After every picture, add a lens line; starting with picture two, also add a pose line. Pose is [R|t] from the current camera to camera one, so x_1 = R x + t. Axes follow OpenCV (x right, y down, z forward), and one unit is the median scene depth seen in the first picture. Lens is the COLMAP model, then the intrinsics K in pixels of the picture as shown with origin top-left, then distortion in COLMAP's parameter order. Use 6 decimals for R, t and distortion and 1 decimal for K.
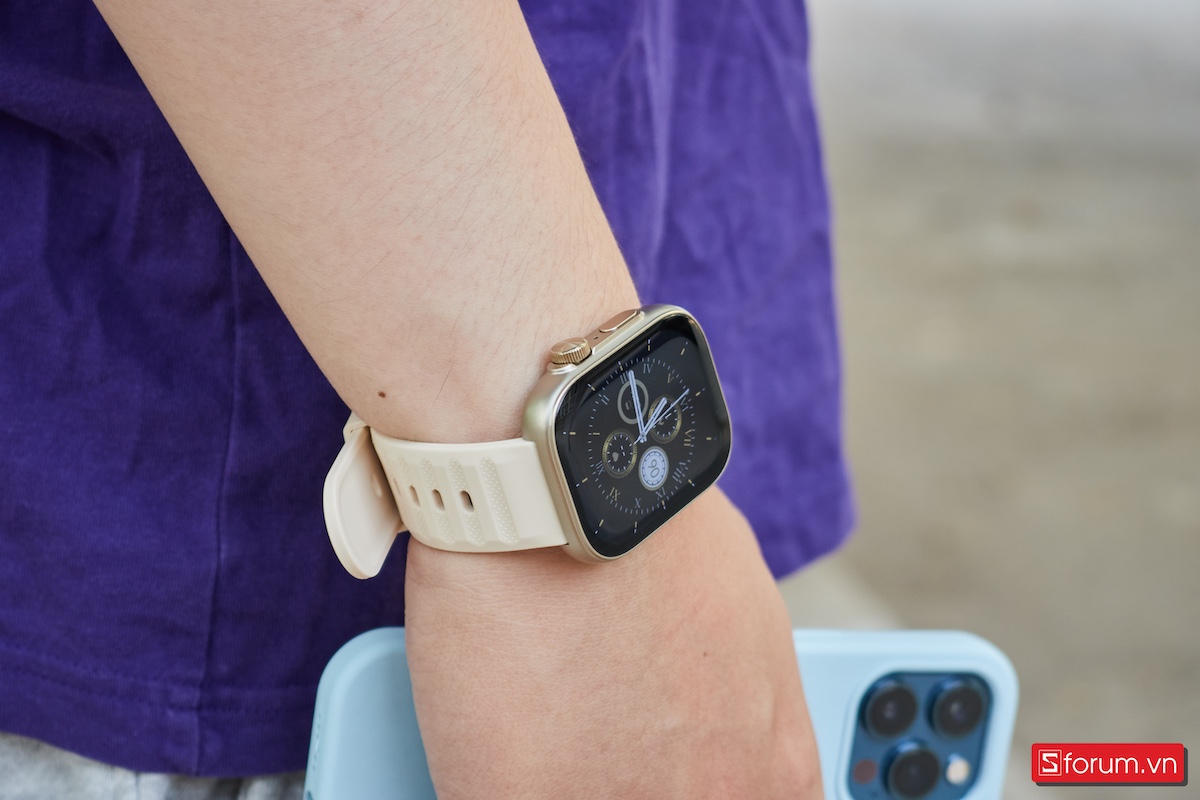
lens RADIAL K [[1894.9, 0, 600.0], [0, 1894.9, 400.0], [0, 0, 1]] dist [-0.031876, -0.050622]
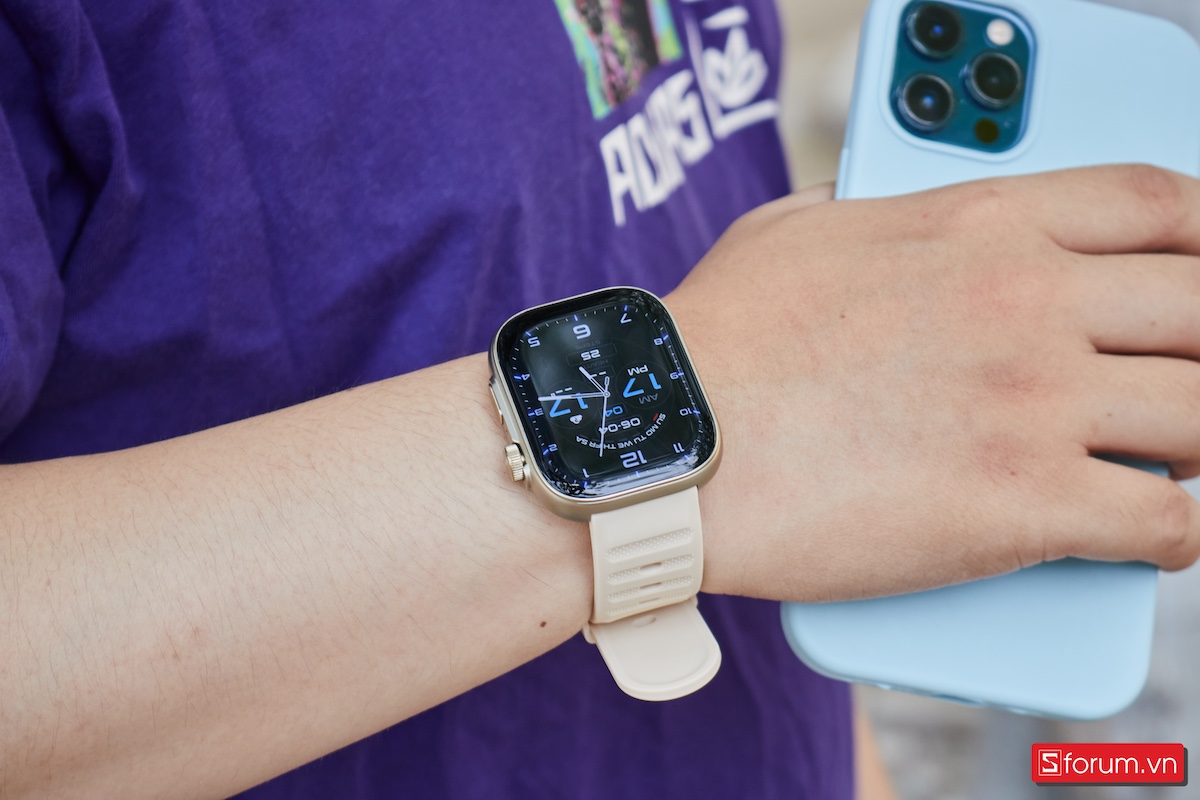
lens RADIAL K [[1919.3, 0, 600.0], [0, 1919.3, 400.0], [0, 0, 1]] dist [0.029510, 0.049290]
pose [[0.119535, -0.992634, -0.019730, 0.044094], [0.992825, 0.119571, -0.000678, 0.016983], [0.003032, -0.019508, 0.999805, -0.113903]]
